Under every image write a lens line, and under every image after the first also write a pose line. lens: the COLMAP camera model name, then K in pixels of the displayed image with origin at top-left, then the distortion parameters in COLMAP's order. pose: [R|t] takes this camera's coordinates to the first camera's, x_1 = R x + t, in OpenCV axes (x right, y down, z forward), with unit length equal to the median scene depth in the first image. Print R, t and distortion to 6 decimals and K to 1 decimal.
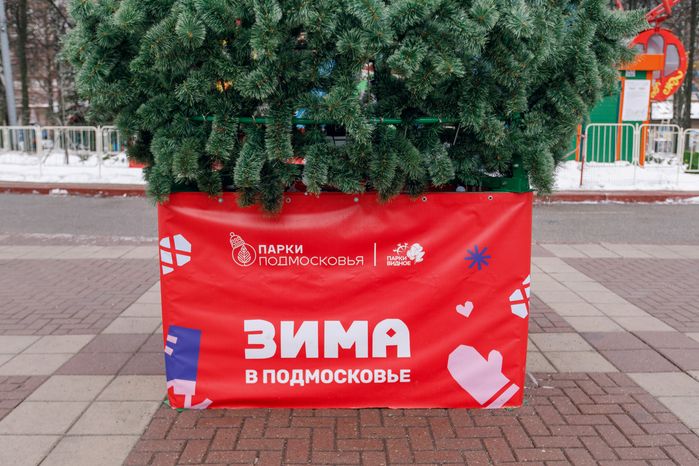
lens RADIAL K [[663.7, 0, 349.5], [0, 663.7, 233.0], [0, 0, 1]] dist [0.010811, 0.004807]
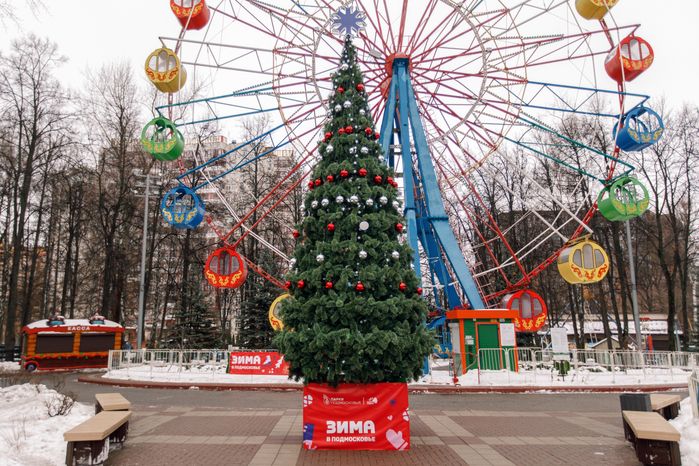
lens RADIAL K [[497.2, 0, 320.9], [0, 497.2, 234.1], [0, 0, 1]] dist [-0.003135, -0.001060]
pose [[0.998894, -0.016476, -0.044043, -0.056865], [-0.000512, 0.932747, -0.360530, 0.154548], [0.047021, 0.360154, 0.931707, -1.769632]]
